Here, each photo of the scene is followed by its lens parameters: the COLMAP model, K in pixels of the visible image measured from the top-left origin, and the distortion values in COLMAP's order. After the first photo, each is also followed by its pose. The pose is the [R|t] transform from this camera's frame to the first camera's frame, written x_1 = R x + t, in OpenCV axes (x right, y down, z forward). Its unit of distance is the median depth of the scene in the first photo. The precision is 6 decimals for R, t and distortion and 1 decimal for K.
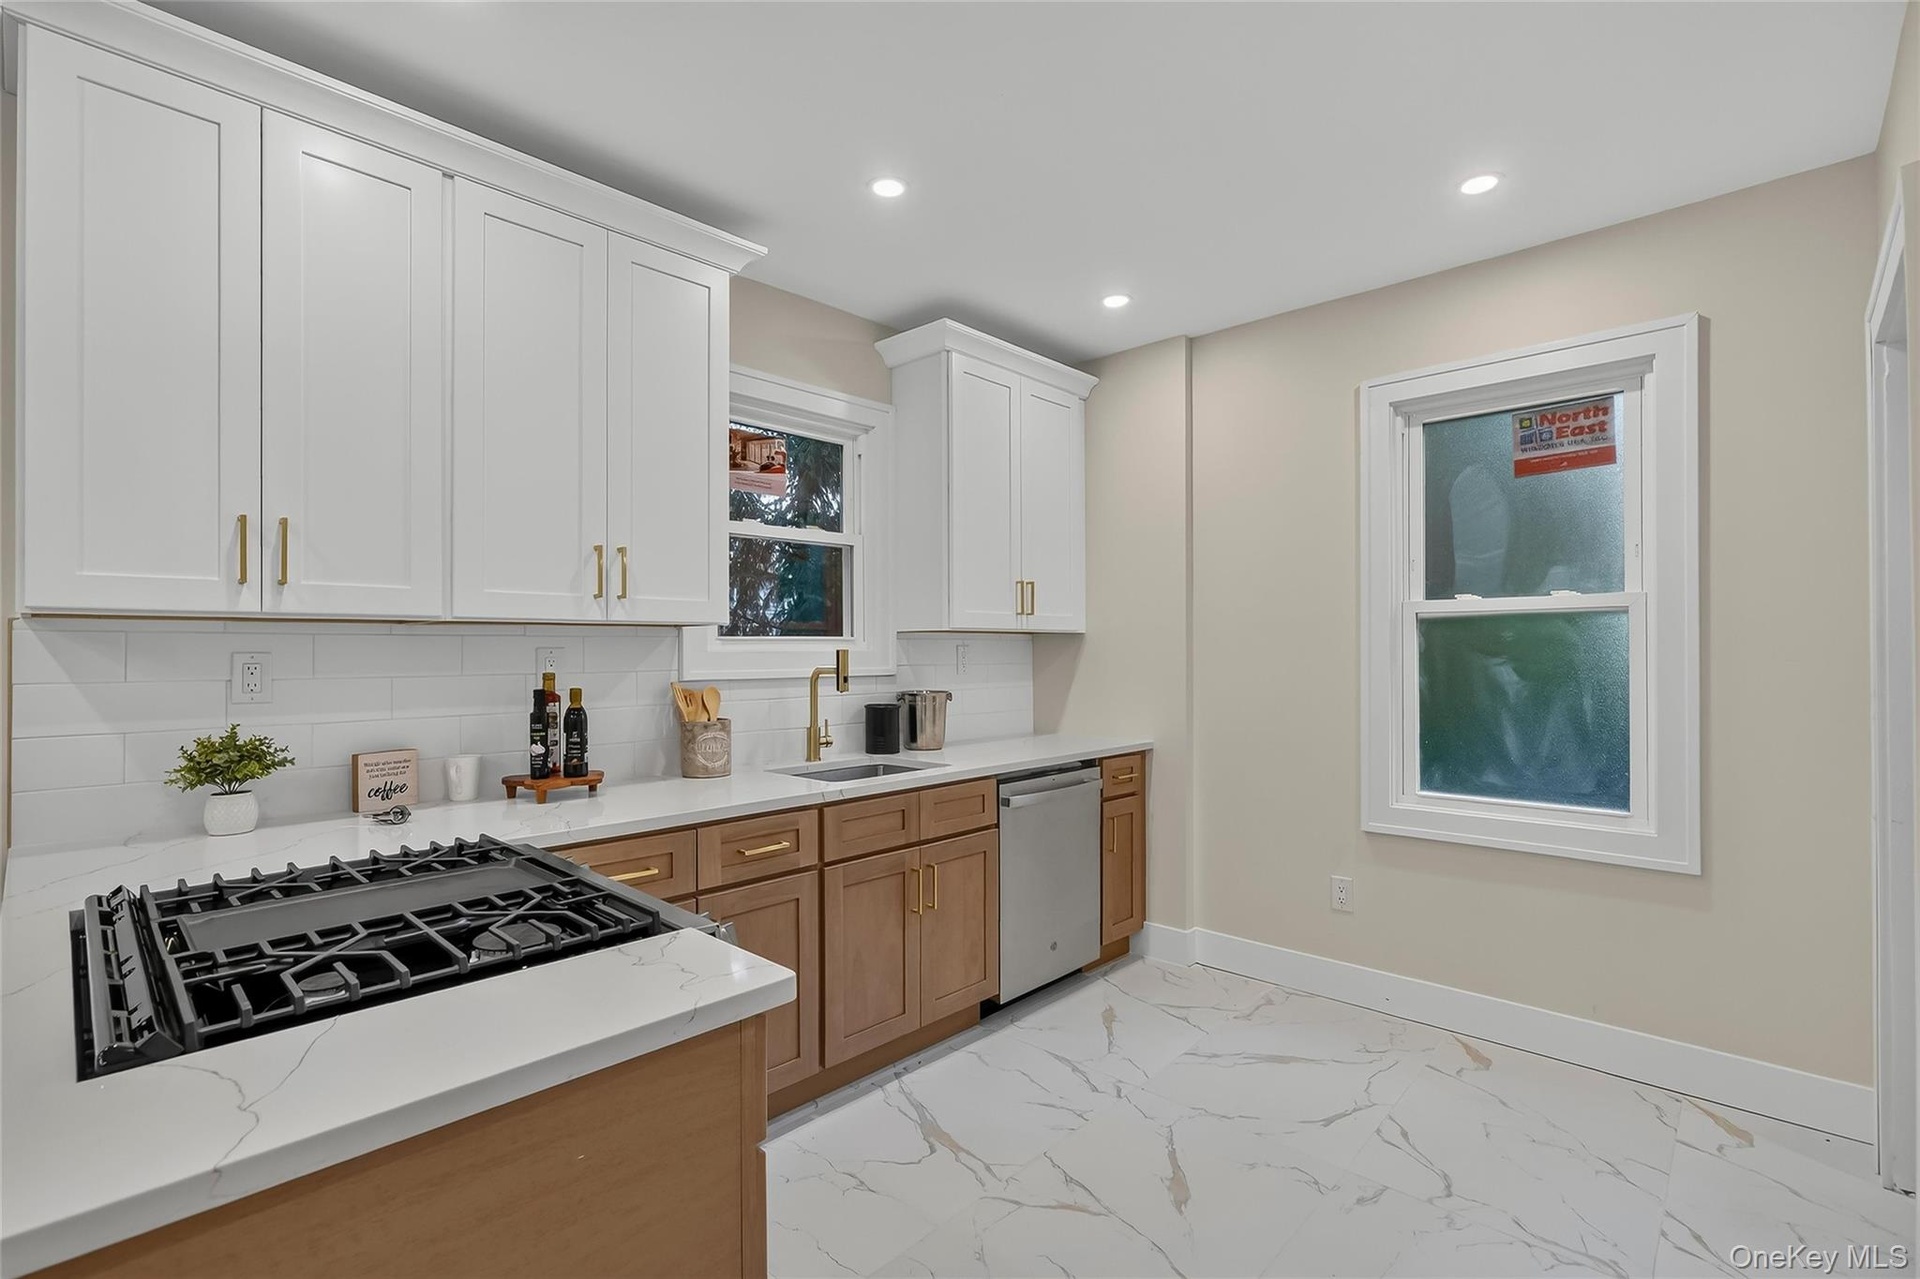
lens RADIAL K [[872.7, 0, 978.8], [0, 872.7, 644.6], [0, 0, 1]] dist [0.036739, 0.000472]
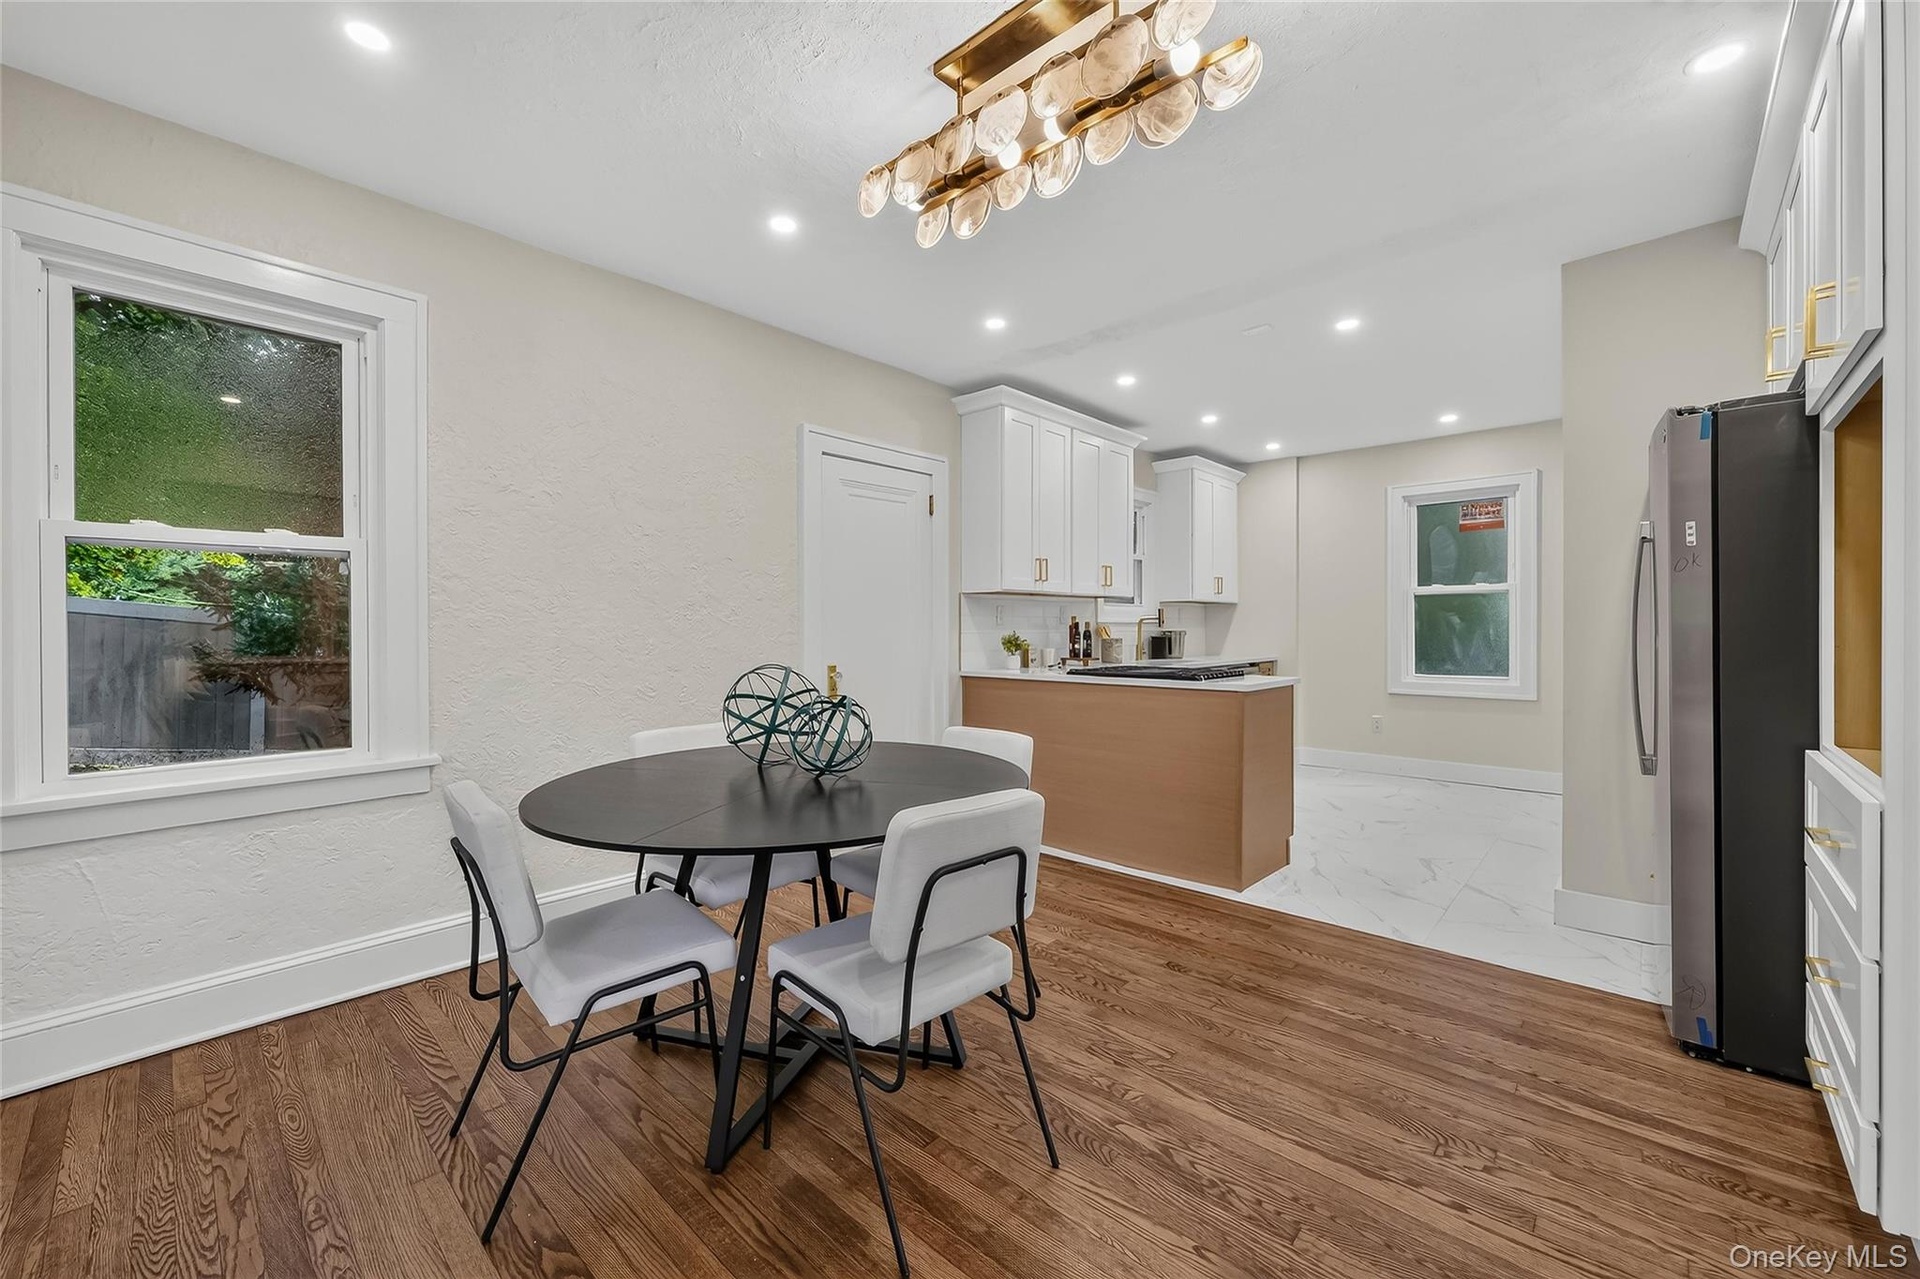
lens RADIAL K [[736.2, 0, 949.5], [0, 736.2, 630.9], [0, 0, 1]] dist [-0.001146, -0.000116]
pose [[1.000000, 0.000656, -0.000067, -0.666282], [-0.000656, 0.999968, 0.008022, 0.046004], [0.000072, -0.008022, 0.999968, -0.839237]]
